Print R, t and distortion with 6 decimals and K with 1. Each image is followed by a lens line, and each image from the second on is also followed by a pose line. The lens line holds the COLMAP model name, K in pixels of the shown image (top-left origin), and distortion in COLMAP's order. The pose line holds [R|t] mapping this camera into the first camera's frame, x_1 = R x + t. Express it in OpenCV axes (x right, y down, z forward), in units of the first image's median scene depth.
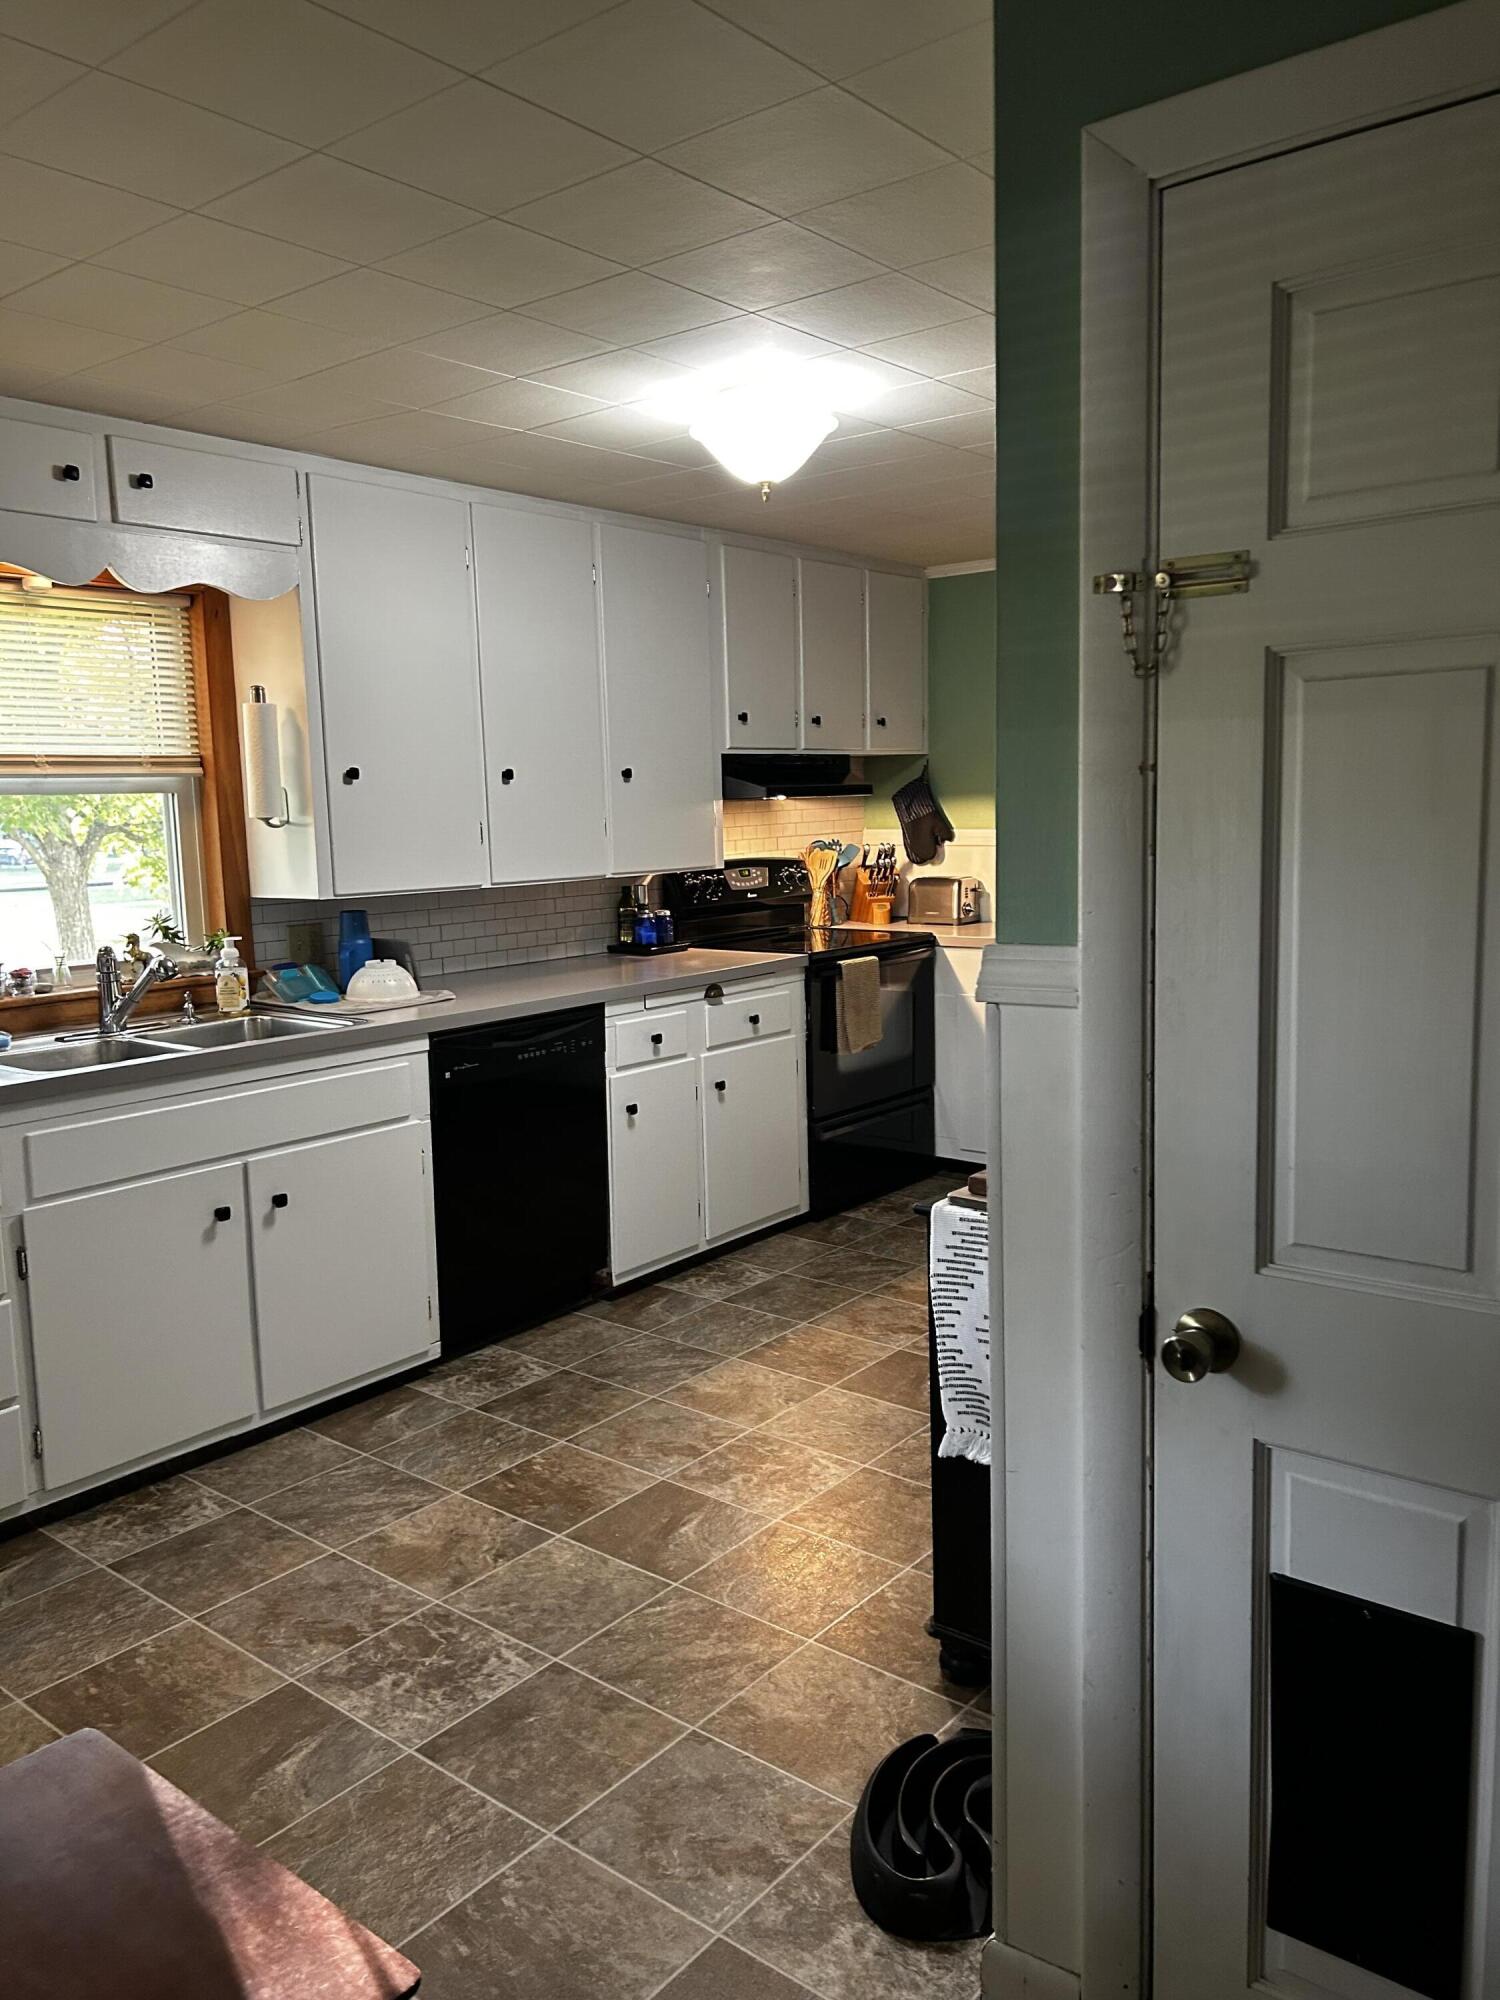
lens RADIAL K [[1508.7, 0, 727.8], [0, 1508.7, 1014.2], [0, 0, 1]] dist [0.072567, -0.072930]
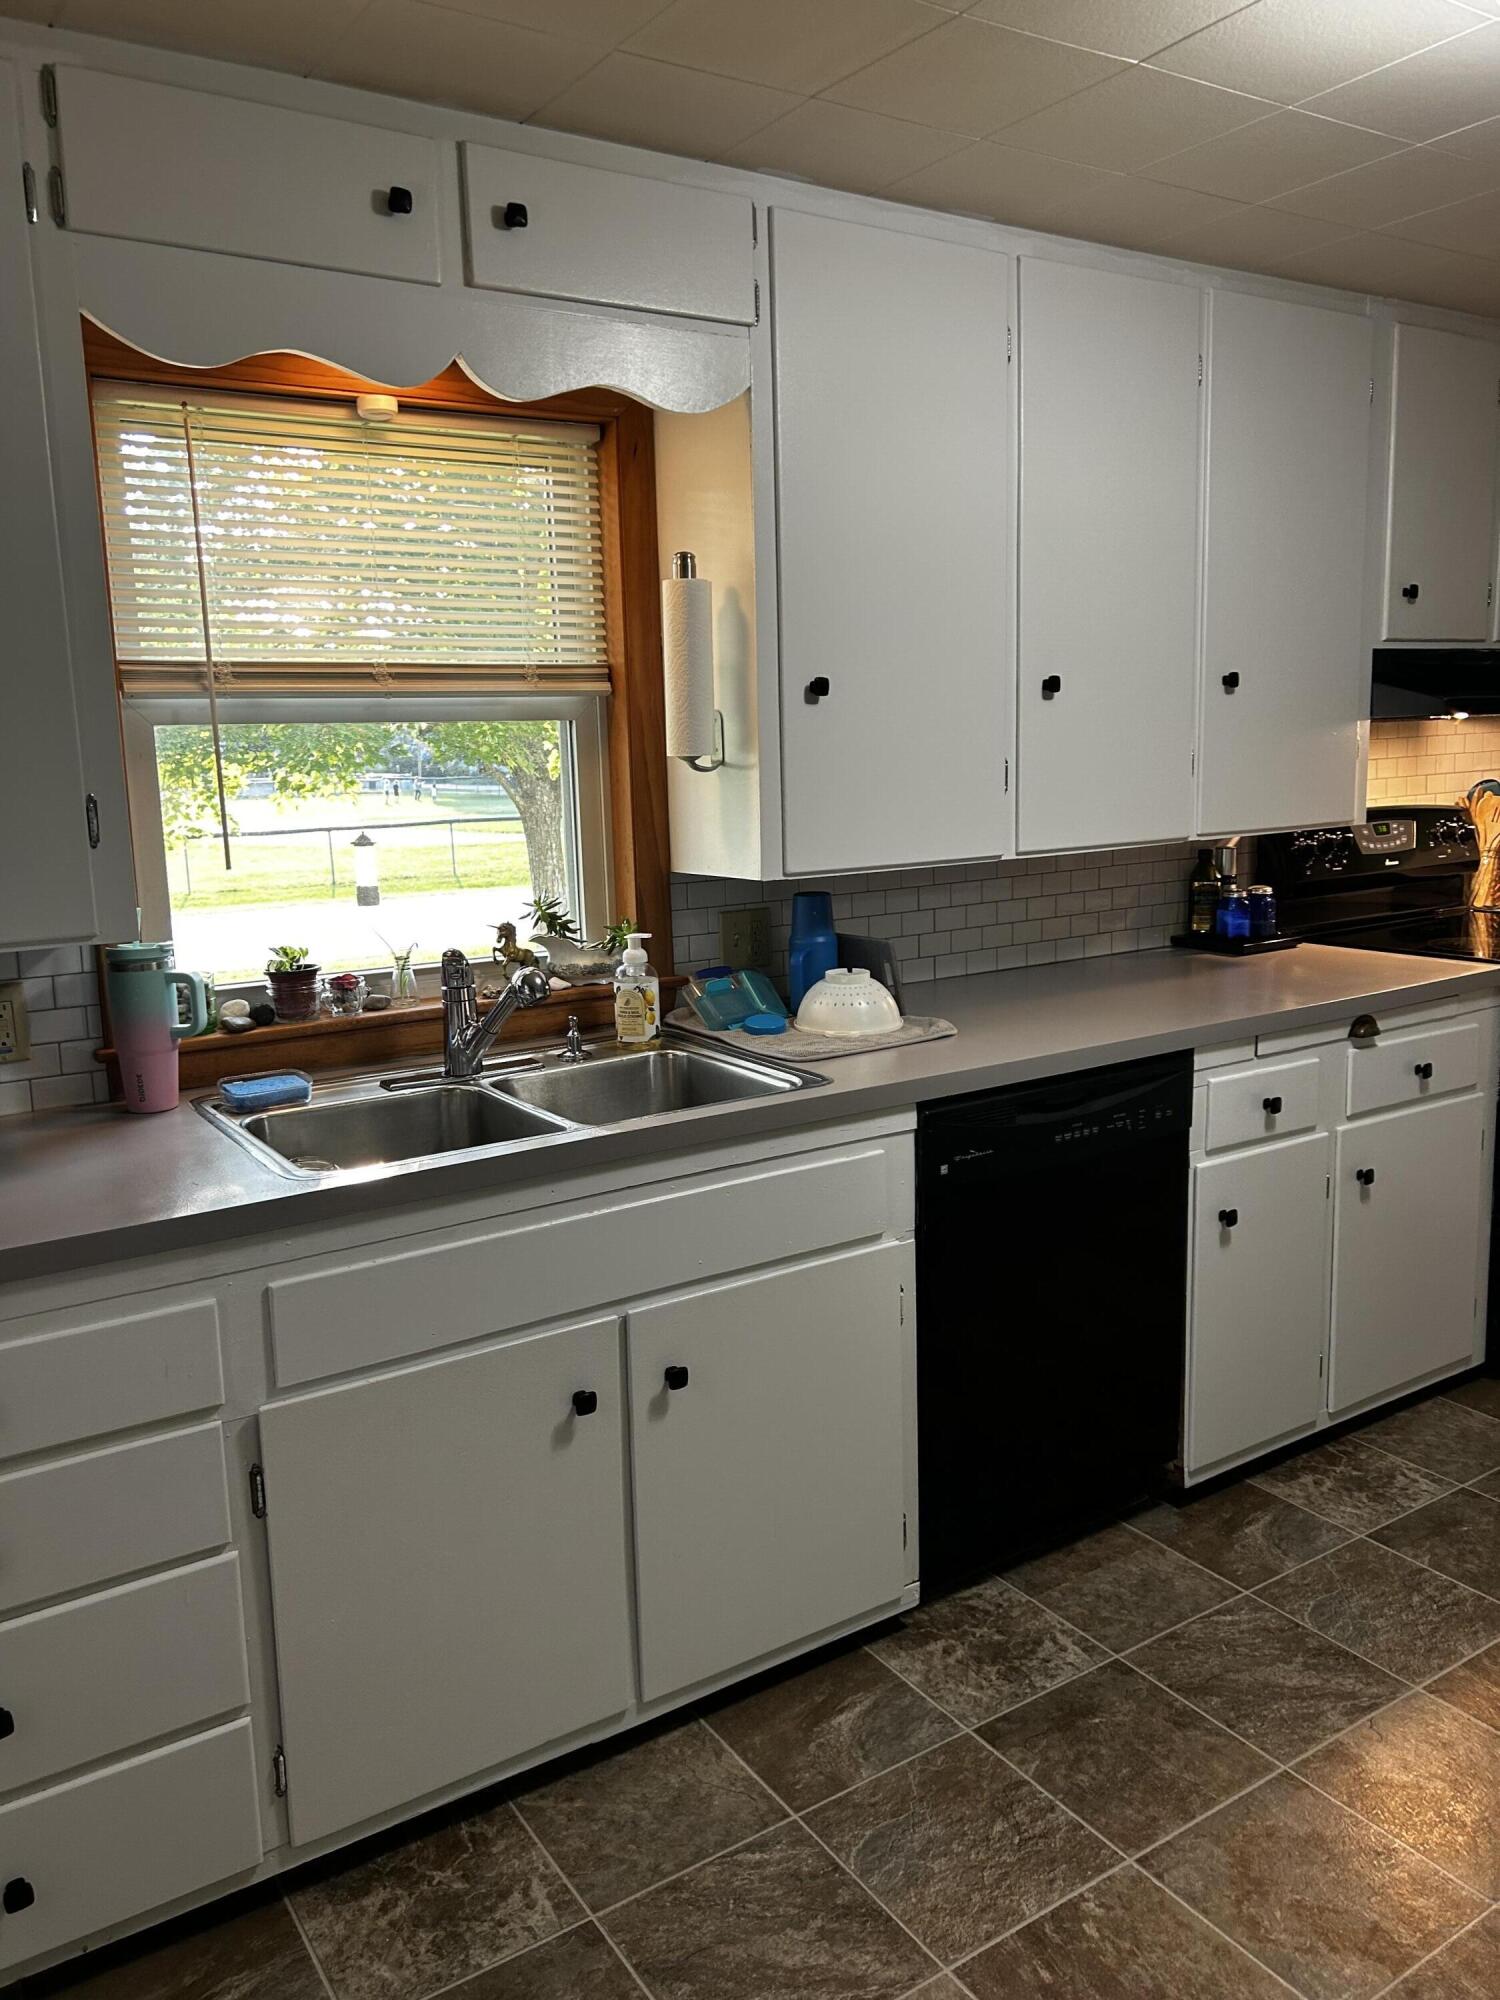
lens RADIAL K [[1508.7, 0, 750.4], [0, 1508.7, 988.6], [0, 0, 1]] dist [0.072567, -0.072930]
pose [[0.956767, 0.045633, -0.287252, -0.076337], [-0.036675, 0.998661, 0.036491, -0.047462], [0.288533, -0.024379, 0.957160, 0.337220]]
